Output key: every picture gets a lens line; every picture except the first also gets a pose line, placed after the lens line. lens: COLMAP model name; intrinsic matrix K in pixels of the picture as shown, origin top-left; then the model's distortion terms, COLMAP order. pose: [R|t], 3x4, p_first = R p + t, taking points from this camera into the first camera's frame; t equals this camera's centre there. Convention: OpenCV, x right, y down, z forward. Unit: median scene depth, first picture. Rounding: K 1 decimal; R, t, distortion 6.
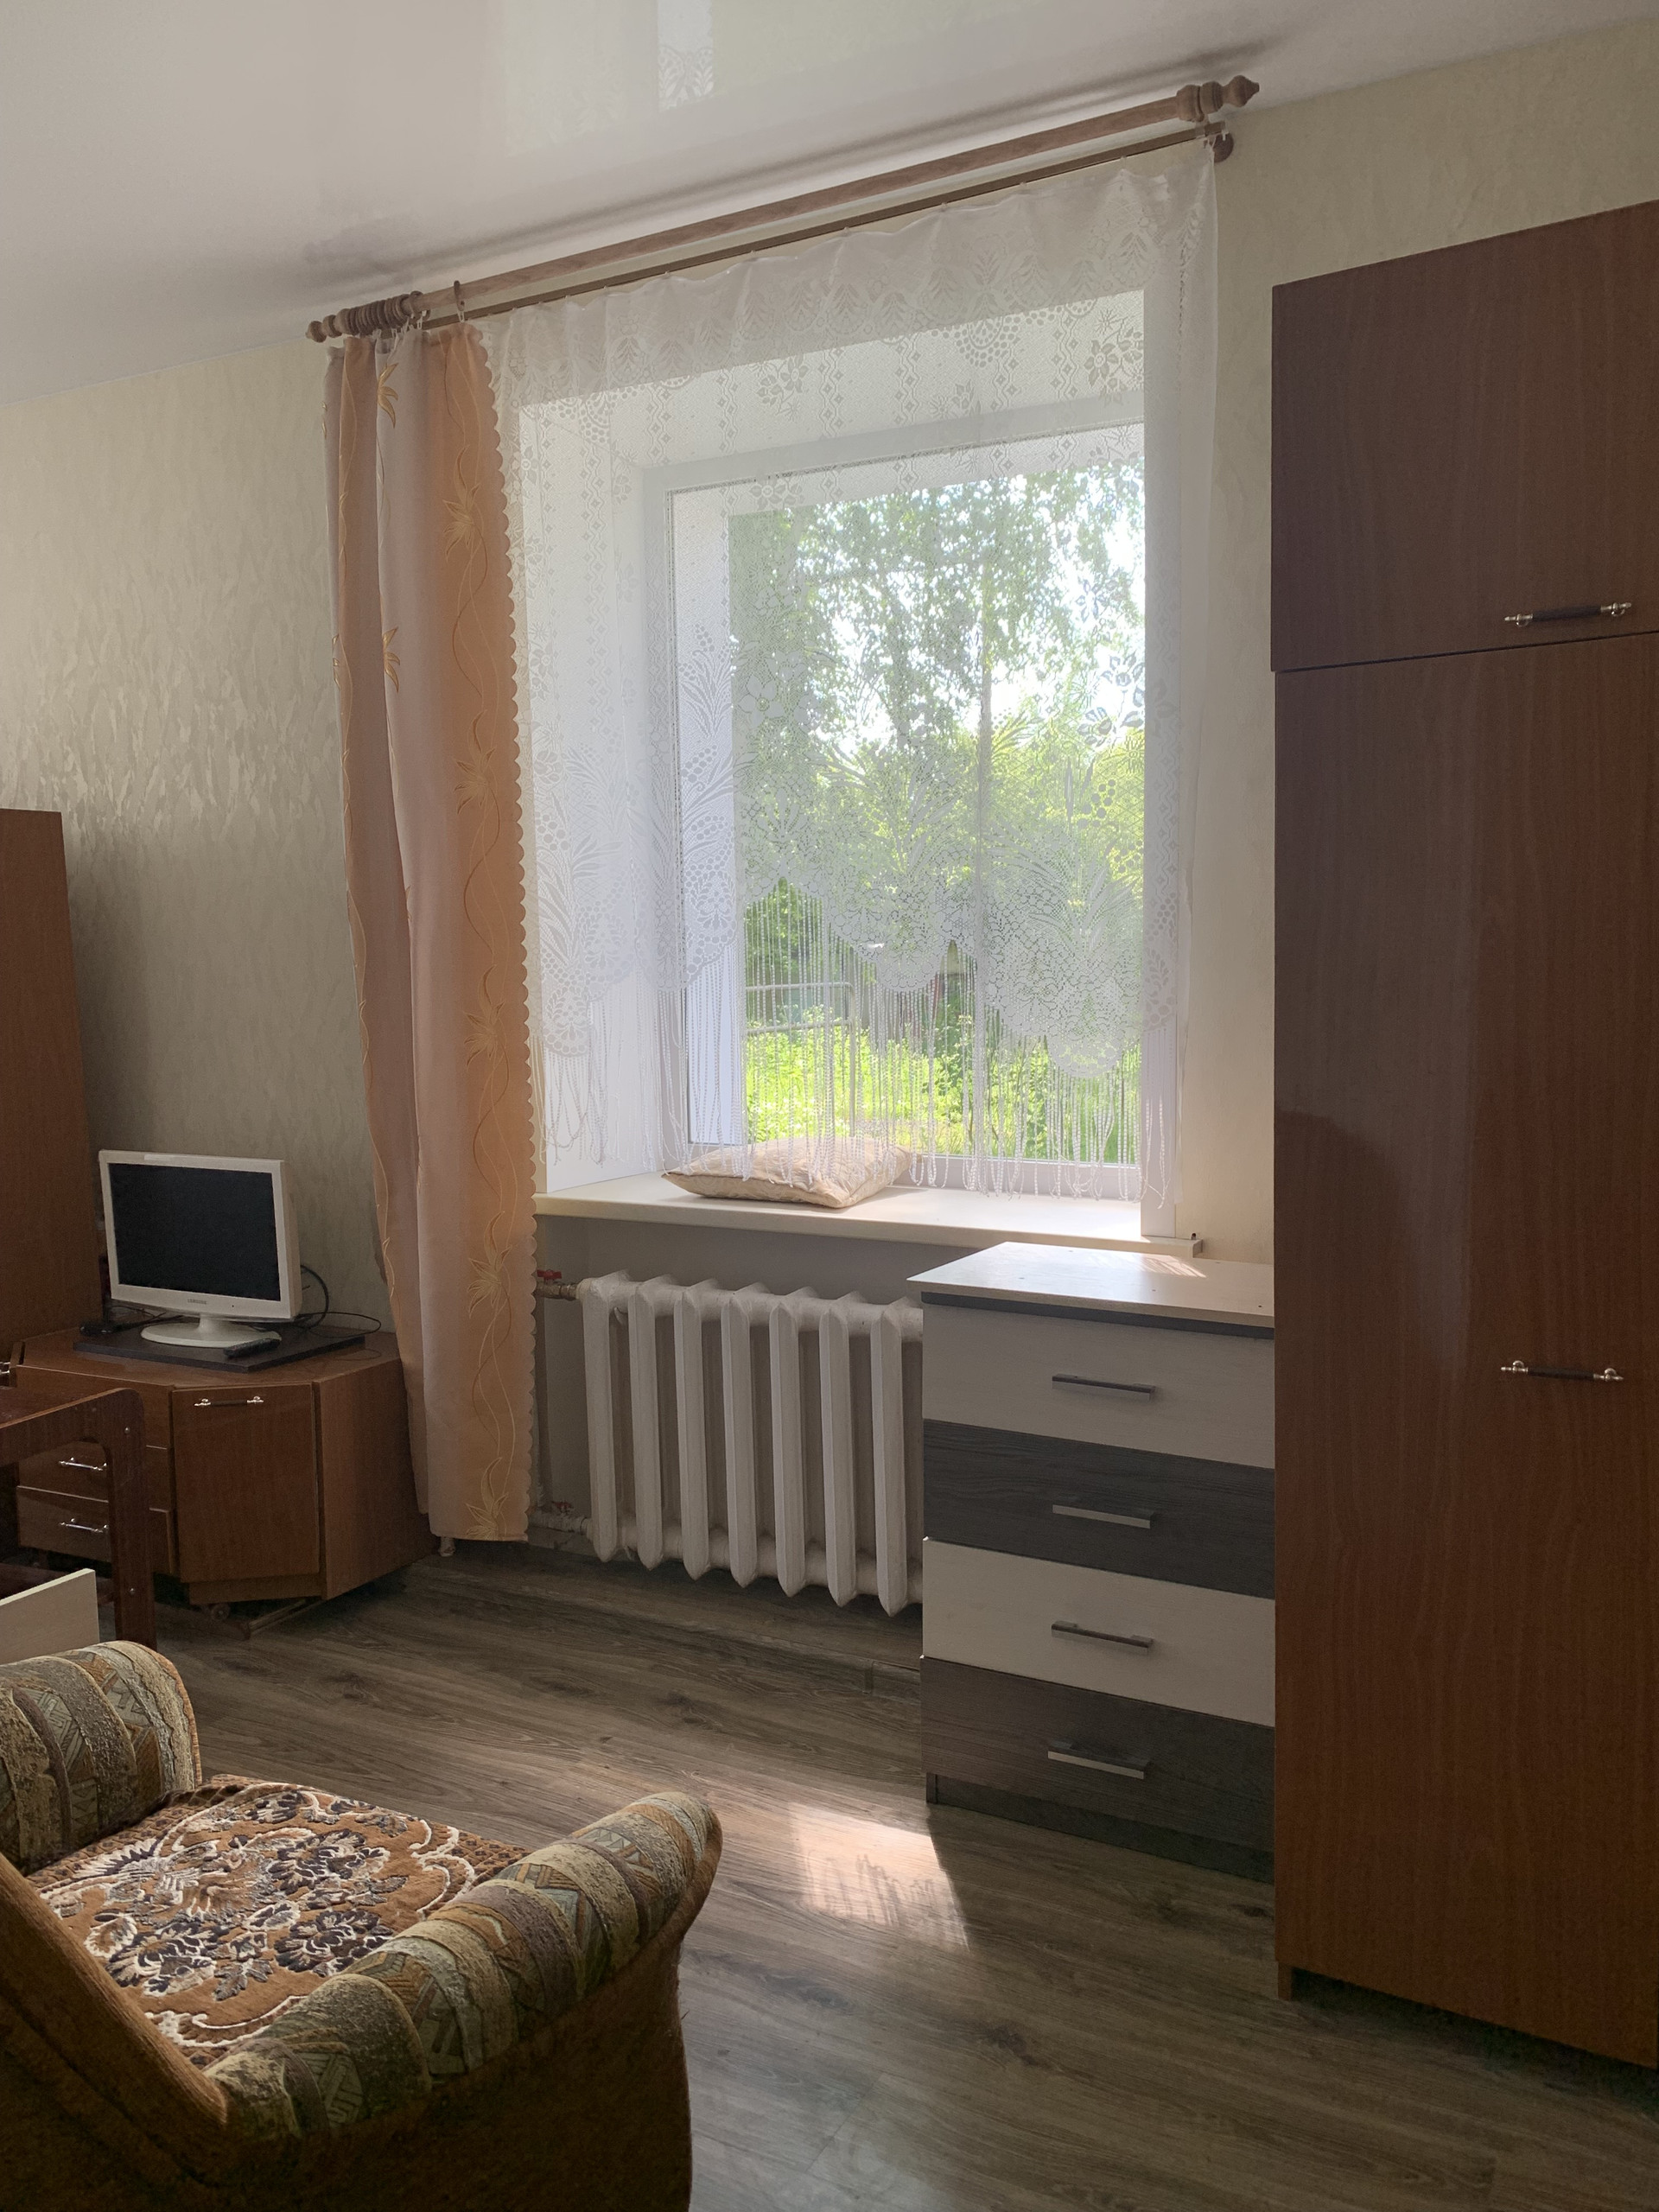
lens RADIAL K [[1677.7, 0, 833.8], [0, 1677.7, 1120.3], [0, 0, 1]] dist [0.007282, -0.015937]
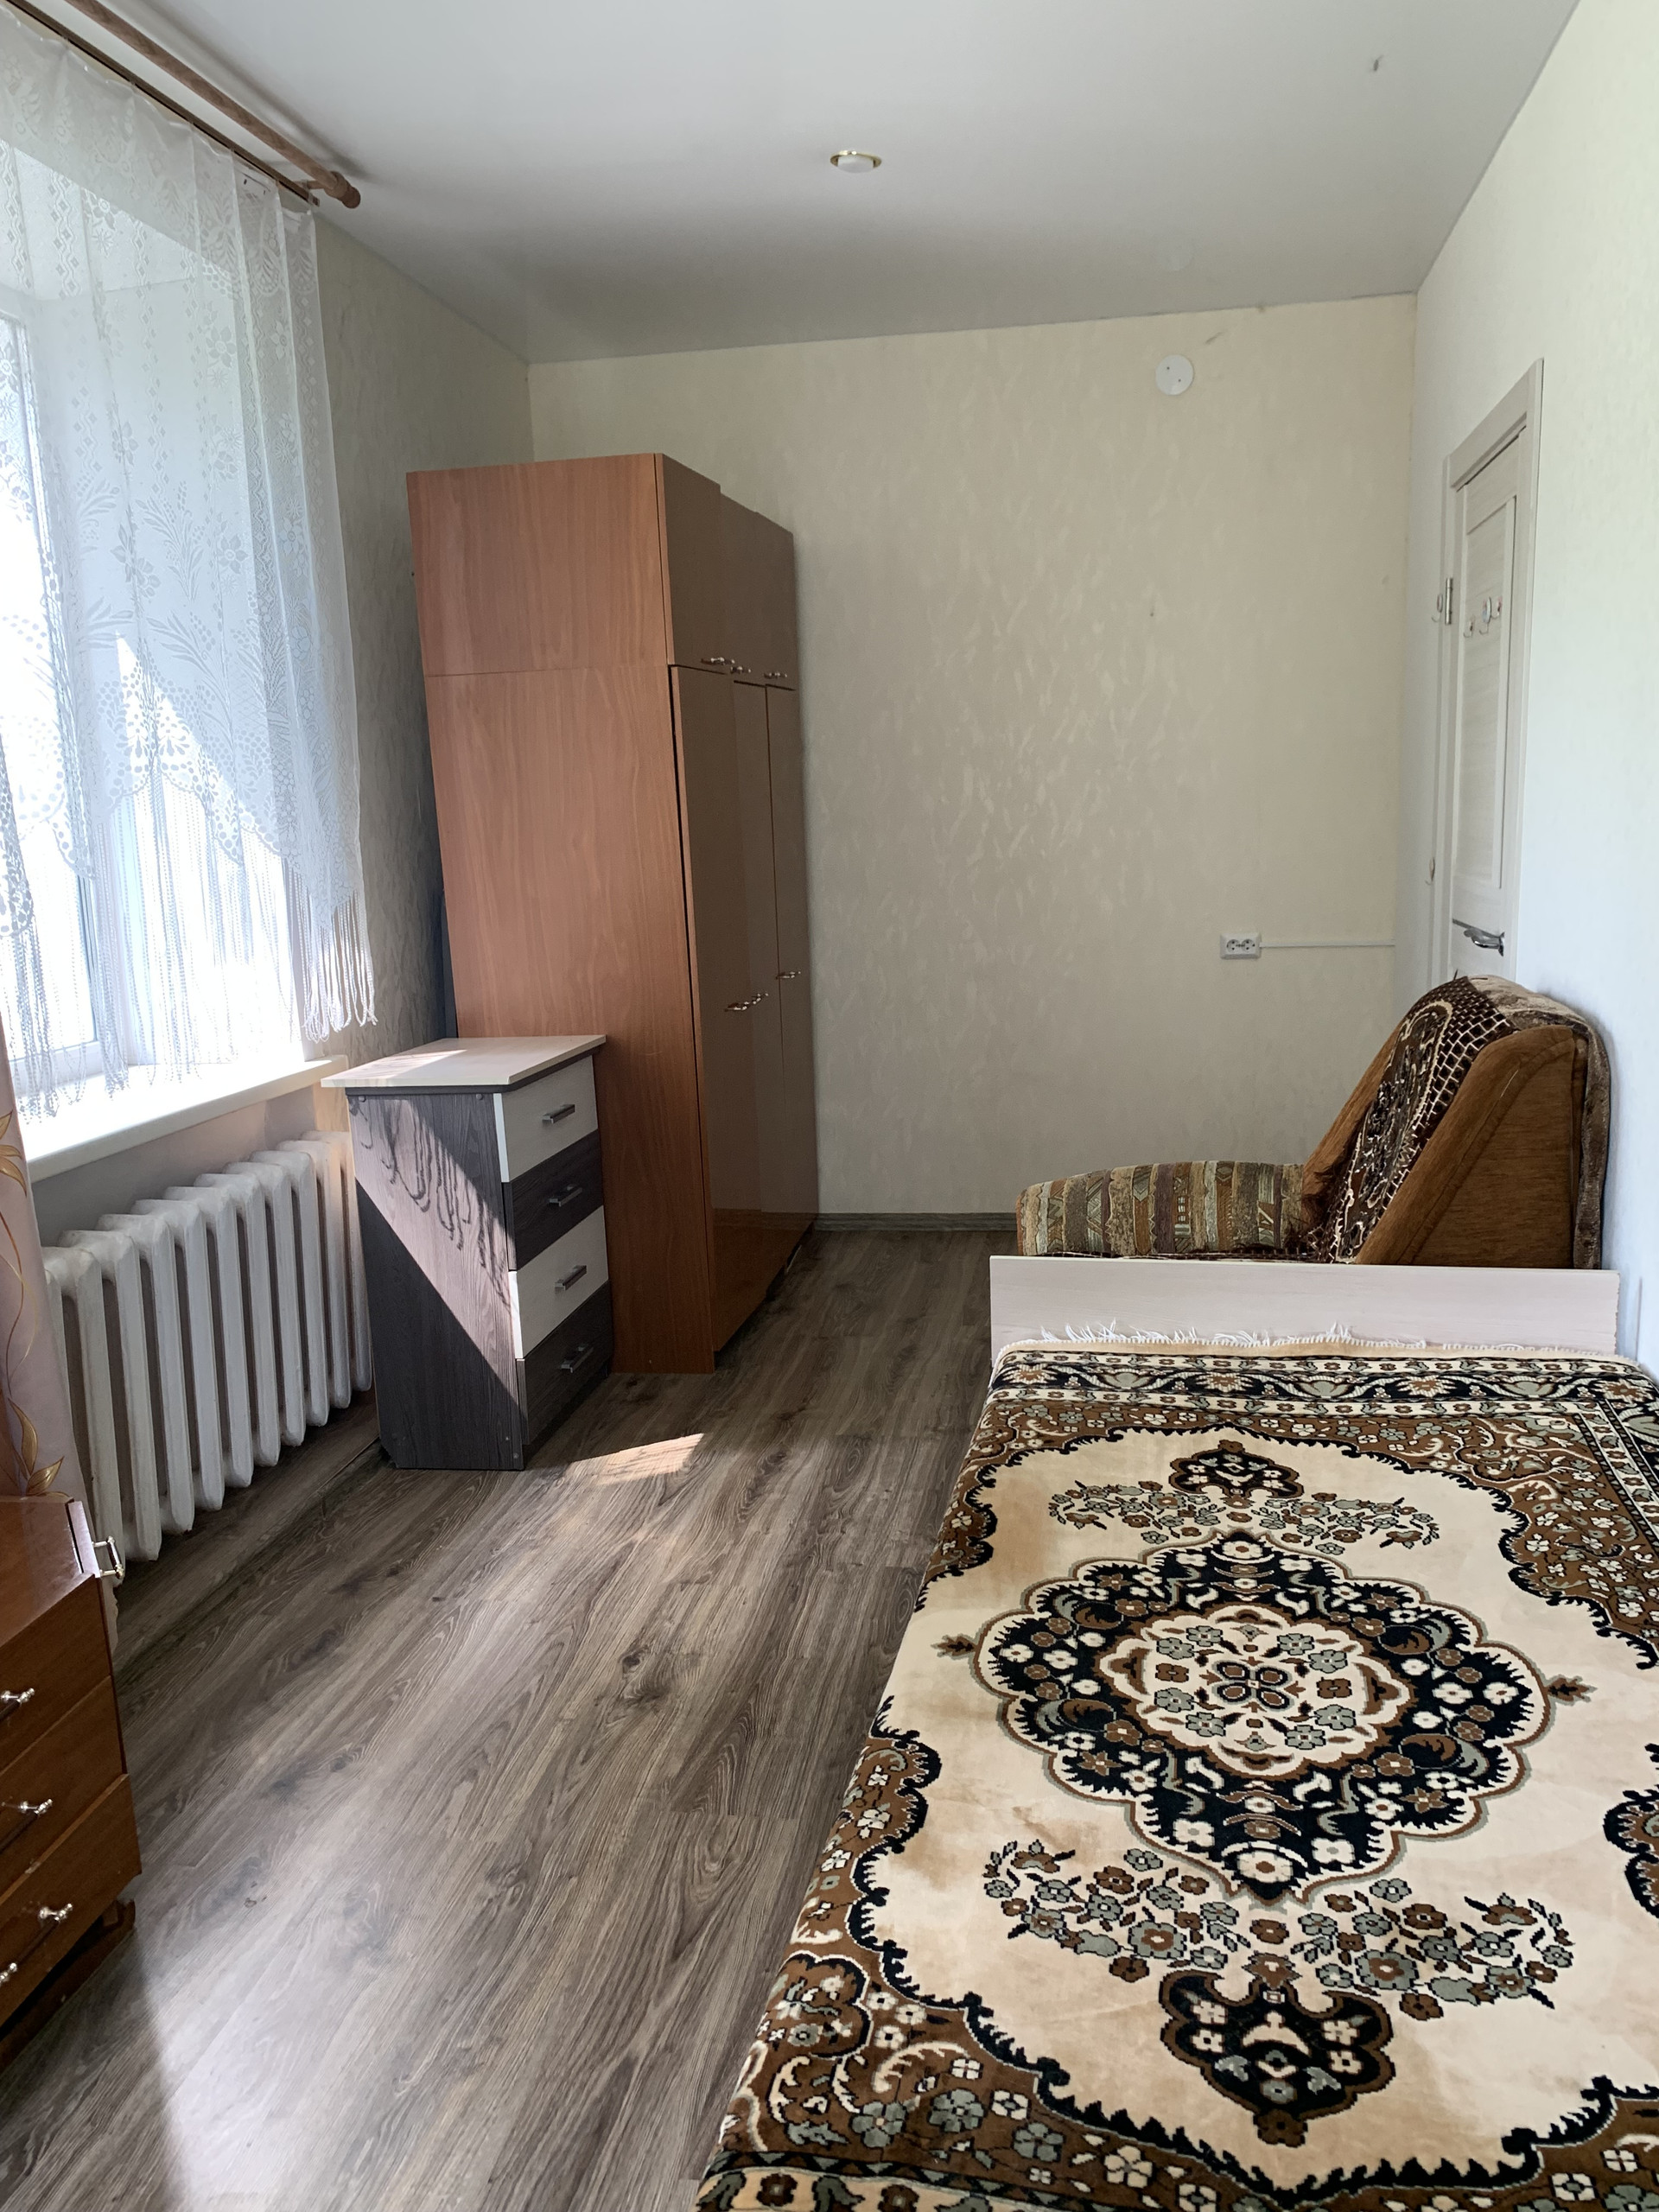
lens RADIAL K [[1677.7, 0, 845.0], [0, 1677.7, 1095.5], [0, 0, 1]] dist [0.007282, -0.015937]
pose [[-0.312381, -0.141180, 0.939407, -1.015053], [0.128919, 0.973446, 0.189165, -0.082278], [-0.941168, 0.180198, -0.285885, 0.899559]]
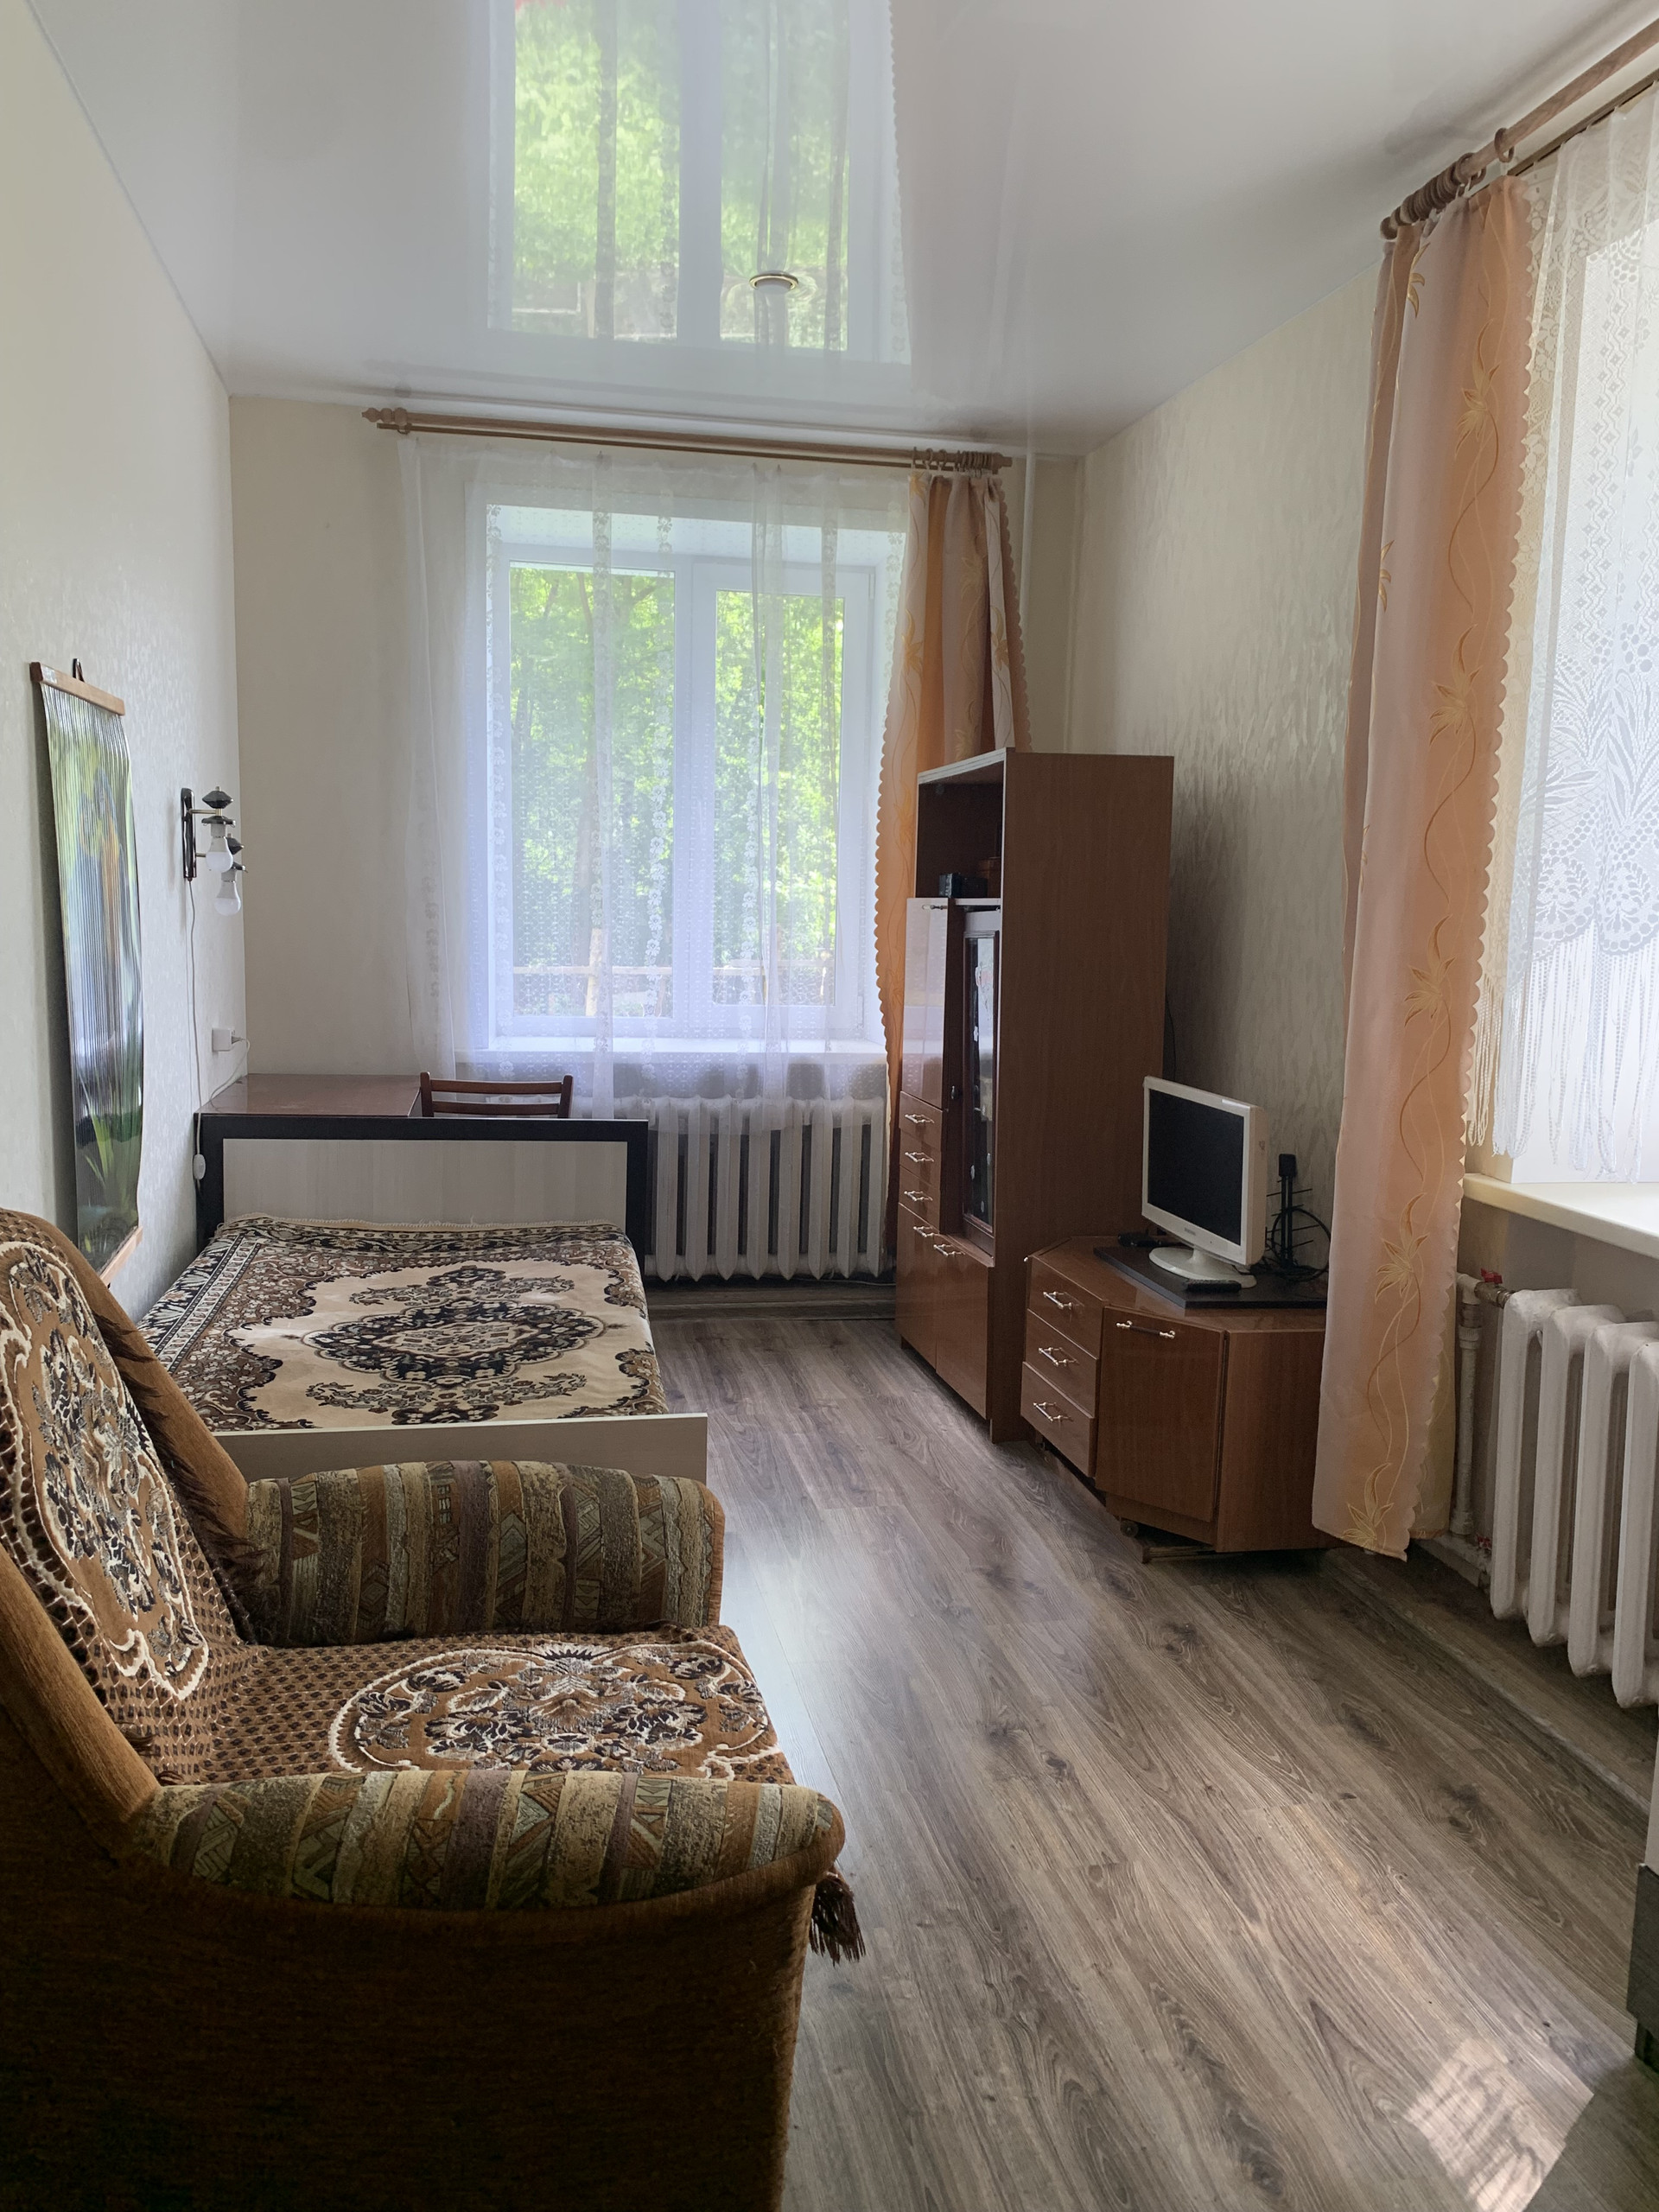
lens RADIAL K [[1677.7, 0, 867.5], [0, 1677.7, 1109.0], [0, 0, 1]] dist [0.007282, -0.015937]
pose [[0.649923, 0.130312, -0.748745, 0.279508], [-0.113148, 0.990802, 0.074225, -0.022872], [0.751530, 0.036478, 0.658690, 0.195120]]
